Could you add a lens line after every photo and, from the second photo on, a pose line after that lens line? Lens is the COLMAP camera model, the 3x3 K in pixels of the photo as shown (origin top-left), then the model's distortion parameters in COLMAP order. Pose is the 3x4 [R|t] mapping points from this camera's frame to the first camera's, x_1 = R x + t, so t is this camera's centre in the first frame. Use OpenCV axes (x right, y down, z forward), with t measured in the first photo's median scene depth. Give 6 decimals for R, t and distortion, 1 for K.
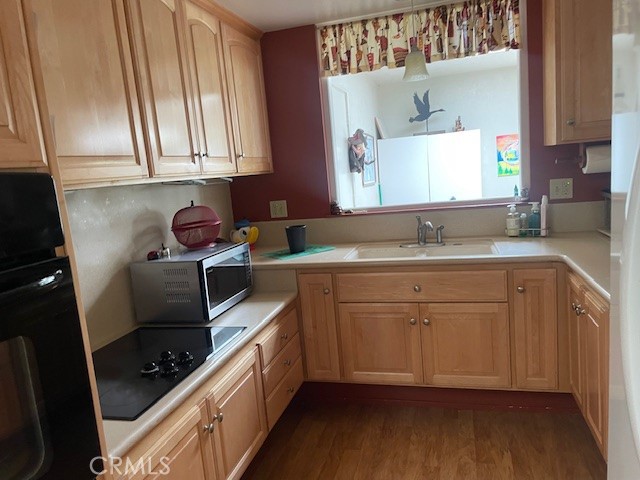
lens RADIAL K [[482.3, 0, 315.5], [0, 482.3, 247.3], [0, 0, 1]] dist [0.073691, -0.099453]
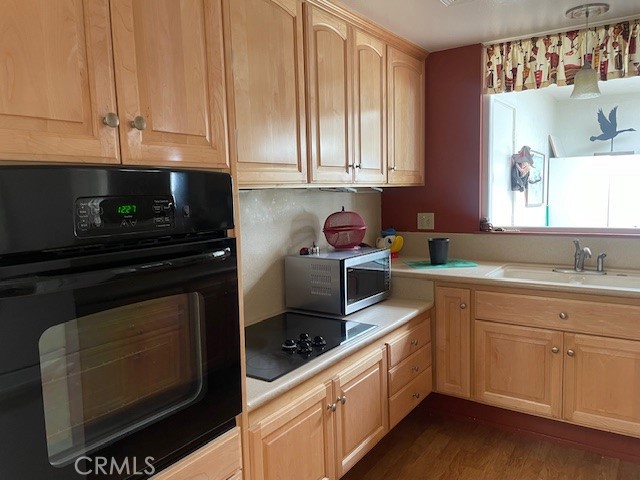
lens RADIAL K [[482.3, 0, 317.7], [0, 482.3, 242.5], [0, 0, 1]] dist [0.073691, -0.099453]
pose [[0.945480, 0.096733, -0.310984, 0.037335], [-0.107724, 0.994012, -0.018317, 0.011315], [0.307350, 0.050819, 0.950239, -0.056819]]
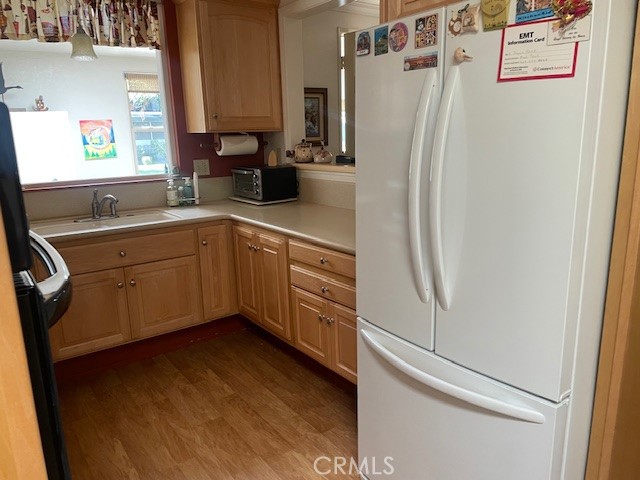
lens RADIAL K [[482.3, 0, 321.0], [0, 482.3, 240.8], [0, 0, 1]] dist [0.073691, -0.099453]
pose [[0.612640, -0.103546, 0.783550, -0.357167], [0.096994, 0.993737, 0.055485, 0.035545], [-0.784388, 0.042007, 0.618847, -0.037590]]
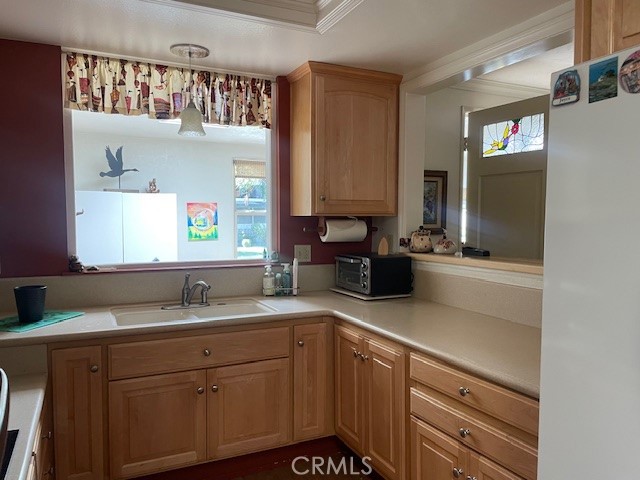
lens RADIAL K [[482.3, 0, 320.6], [0, 482.3, 247.3], [0, 0, 1]] dist [0.073691, -0.099453]
pose [[0.746698, 0.053449, 0.663012, -0.240893], [0.035543, 0.992136, -0.120010, 0.004239], [-0.664213, 0.113177, 0.738926, 0.137893]]
